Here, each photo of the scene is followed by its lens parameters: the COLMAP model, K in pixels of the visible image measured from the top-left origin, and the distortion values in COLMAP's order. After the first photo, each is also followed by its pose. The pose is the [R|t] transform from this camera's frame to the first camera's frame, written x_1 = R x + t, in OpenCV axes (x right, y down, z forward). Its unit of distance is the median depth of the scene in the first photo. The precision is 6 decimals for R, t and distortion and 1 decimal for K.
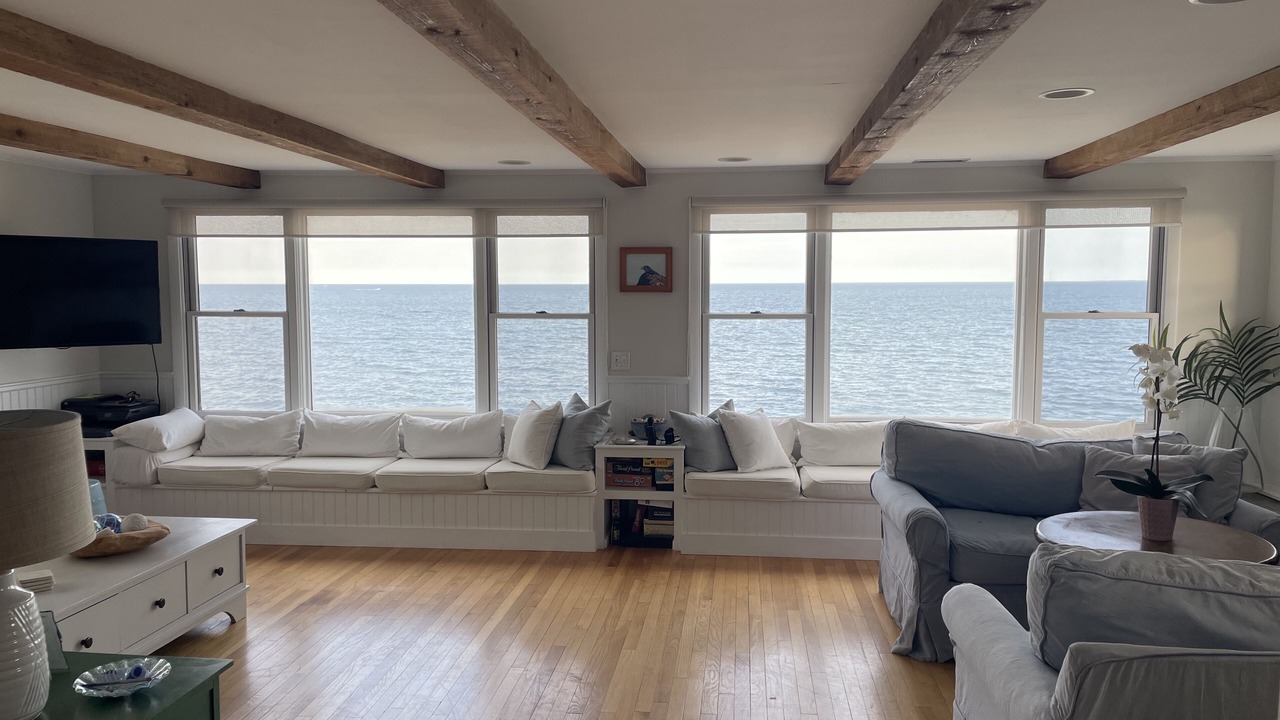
lens RADIAL K [[875.8, 0, 639.7], [0, 875.8, 372.7], [0, 0, 1]] dist [0.013470, 0.001981]
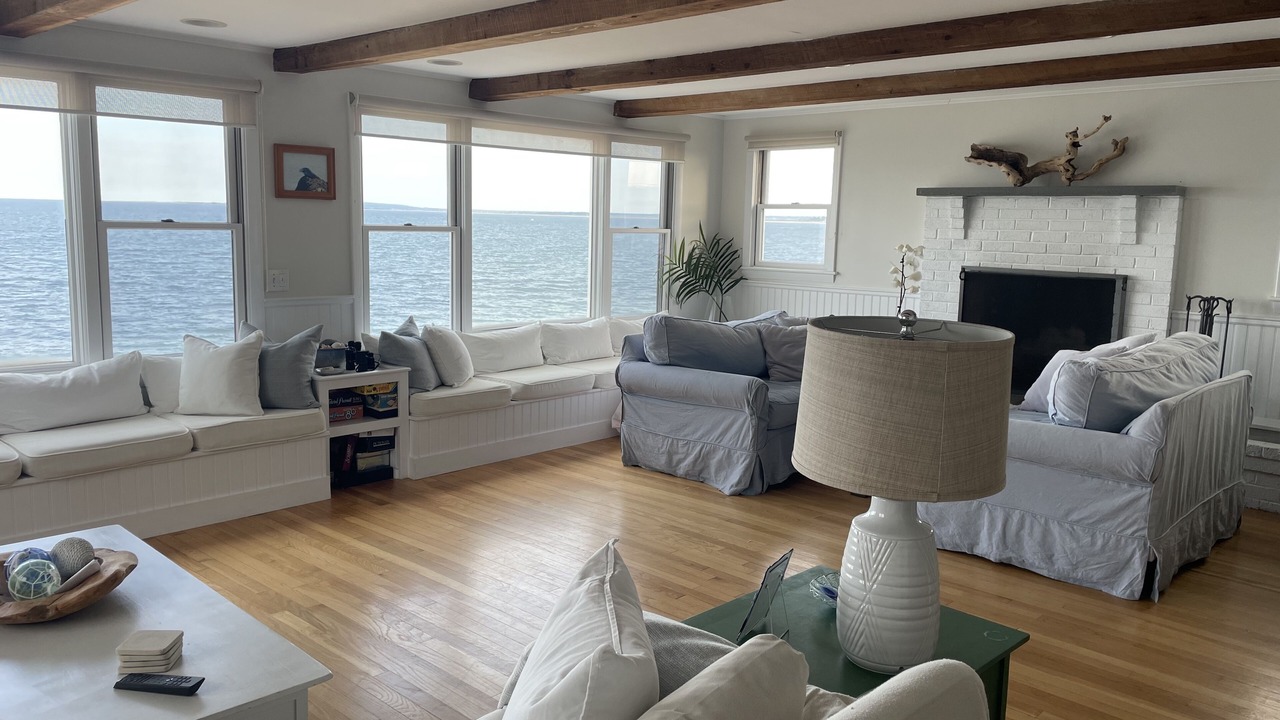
lens RADIAL K [[983.9, 0, 641.5], [0, 983.9, 350.1], [0, 0, 1]] dist [0.009214, -0.014211]
pose [[0.582335, -0.092619, 0.807656, -0.641215], [0.037362, 0.995488, 0.087220, -0.017026], [-0.812090, -0.020616, 0.583168, 0.174559]]
